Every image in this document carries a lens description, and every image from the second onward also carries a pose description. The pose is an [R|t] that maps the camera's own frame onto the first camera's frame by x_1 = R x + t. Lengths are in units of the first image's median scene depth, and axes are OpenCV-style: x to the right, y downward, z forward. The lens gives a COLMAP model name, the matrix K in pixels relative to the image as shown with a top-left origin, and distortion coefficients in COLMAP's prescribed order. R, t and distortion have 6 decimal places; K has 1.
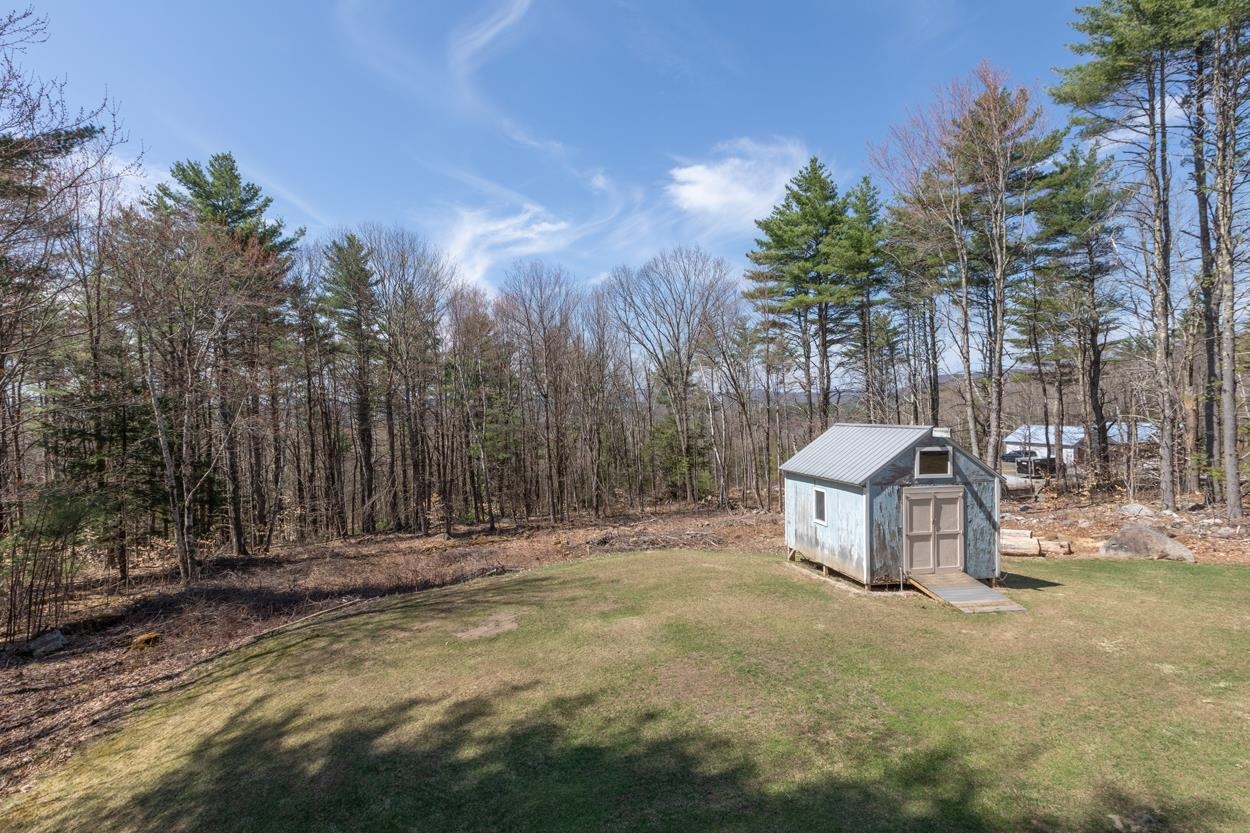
lens RADIAL K [[553.3, 0, 631.4], [0, 553.3, 426.2], [0, 0, 1]] dist [-0.004746, 0.001516]
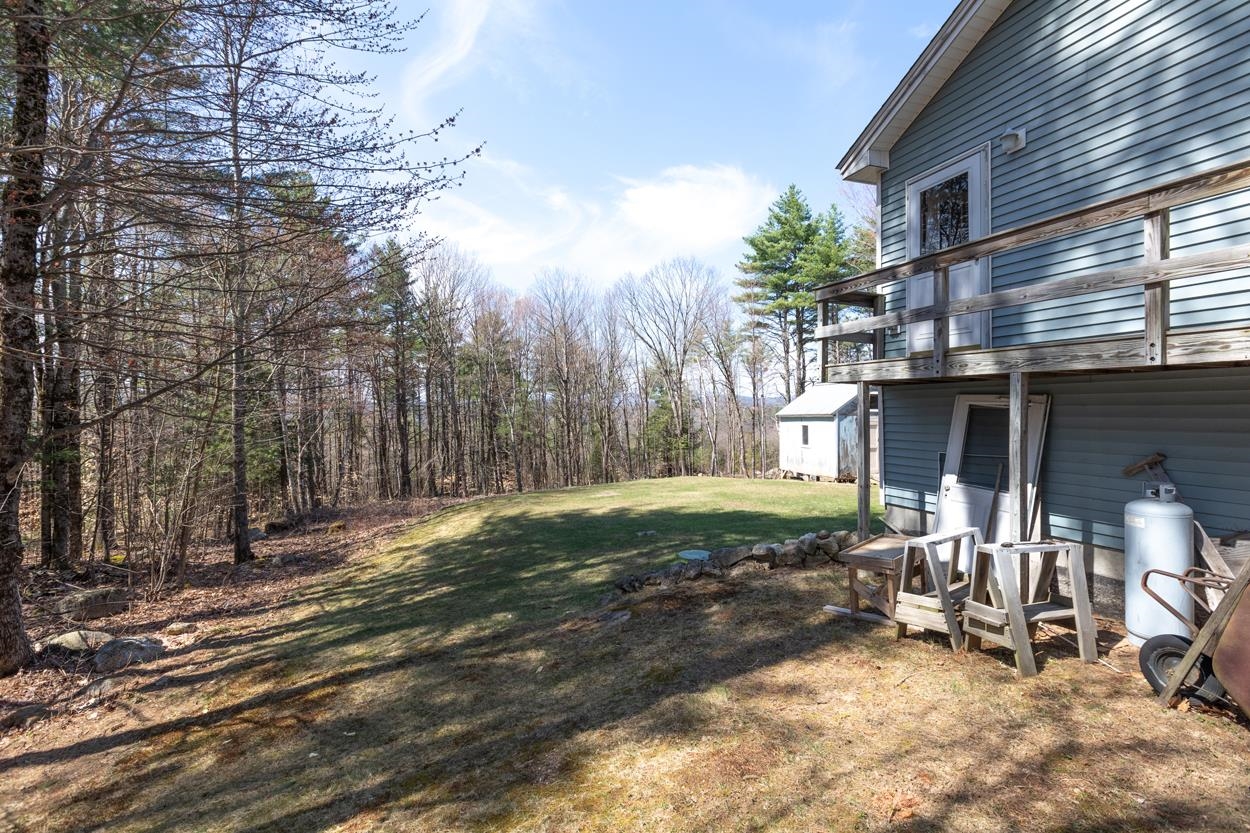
lens RADIAL K [[553.3, 0, 643.4], [0, 553.3, 406.8], [0, 0, 1]] dist [-0.004746, 0.001516]
pose [[0.997983, 0.005398, 0.063254, -0.067952], [-0.003068, 0.999315, -0.036877, 0.040050], [-0.063410, 0.036609, 0.997316, -0.168569]]
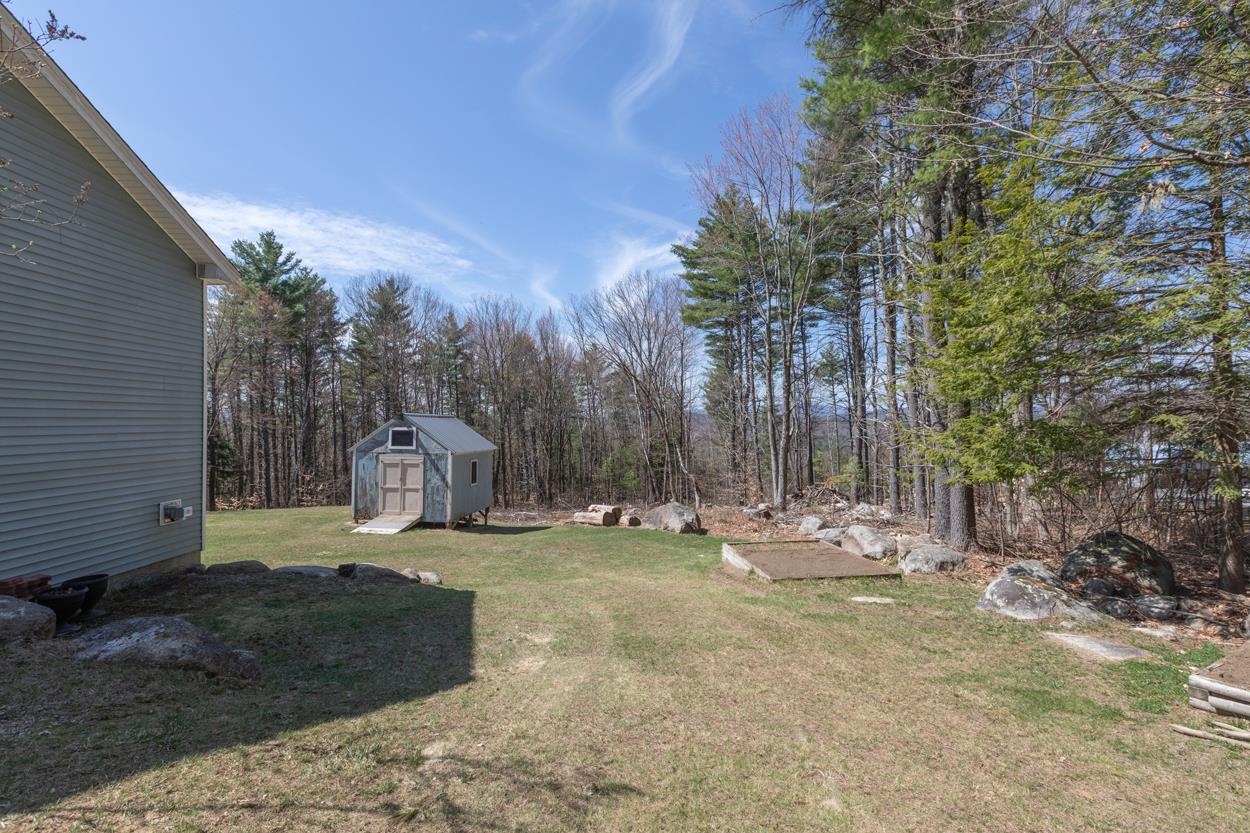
lens RADIAL K [[553.3, 0, 620.8], [0, 553.3, 416.4], [0, 0, 1]] dist [-0.004746, 0.001516]
pose [[0.955969, 0.005737, -0.293411, 0.439093], [-0.016476, 0.999281, -0.034144, 0.013982], [0.293004, 0.037475, 0.955377, -0.063259]]
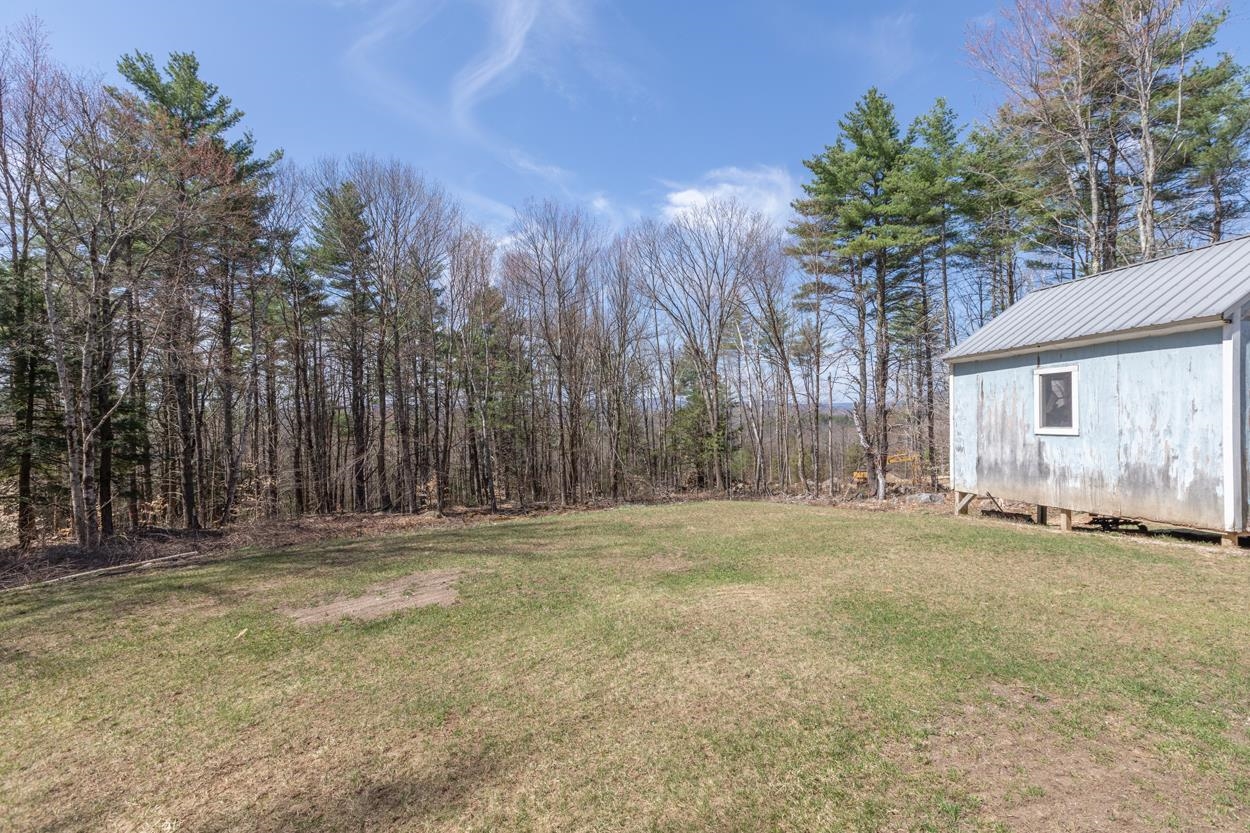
lens RADIAL K [[553.3, 0, 626.2], [0, 553.3, 418.2], [0, 0, 1]] dist [-0.004746, 0.001516]
pose [[0.999267, 0.015329, -0.035083, -0.018001], [-0.016134, 0.999610, -0.022776, 0.059389], [0.034721, 0.023326, 0.999125, 0.149418]]
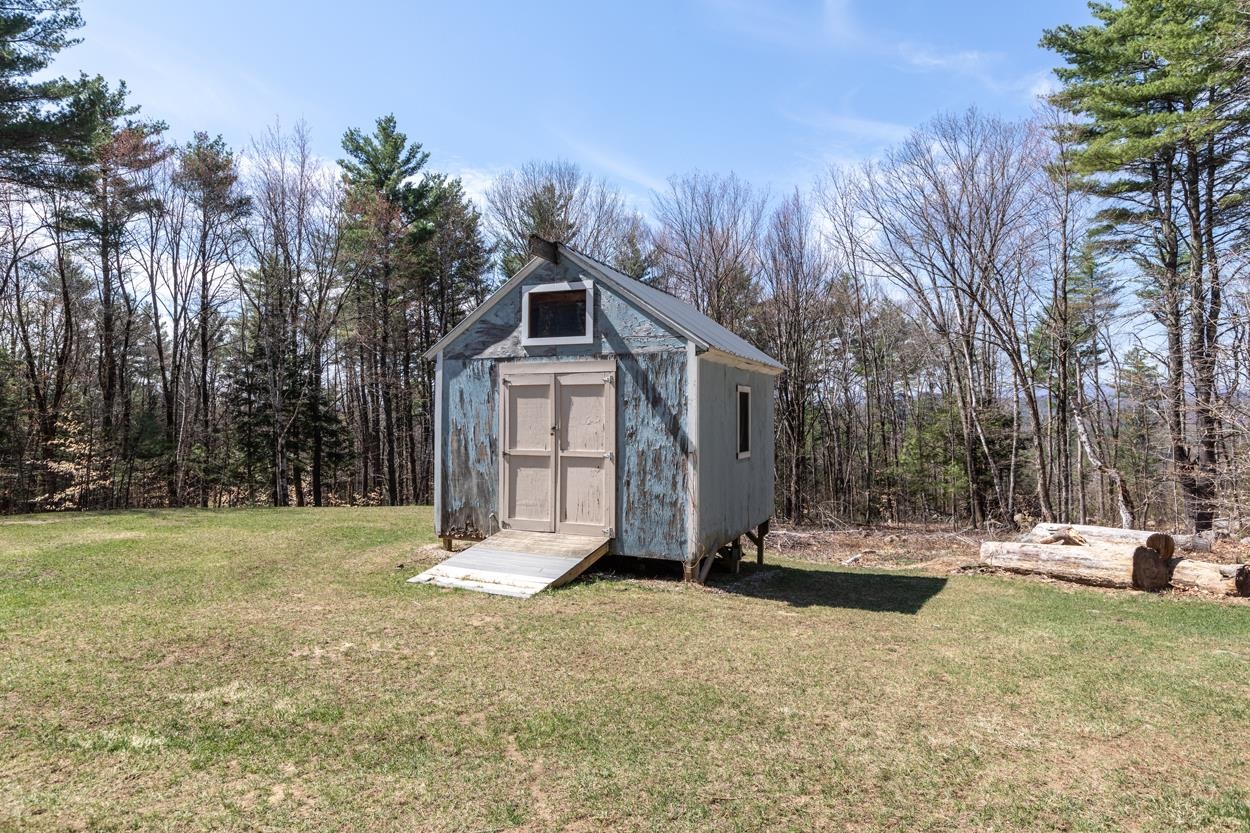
lens RADIAL K [[713.5, 0, 620.8], [0, 713.5, 413.4], [0, 0, 1]] dist [0.005706, 0.000838]
pose [[0.823256, 0.003573, -0.567658, 0.279919], [-0.014880, 0.999772, -0.015287, 0.048021], [0.567475, 0.021032, 0.823122, 0.143032]]
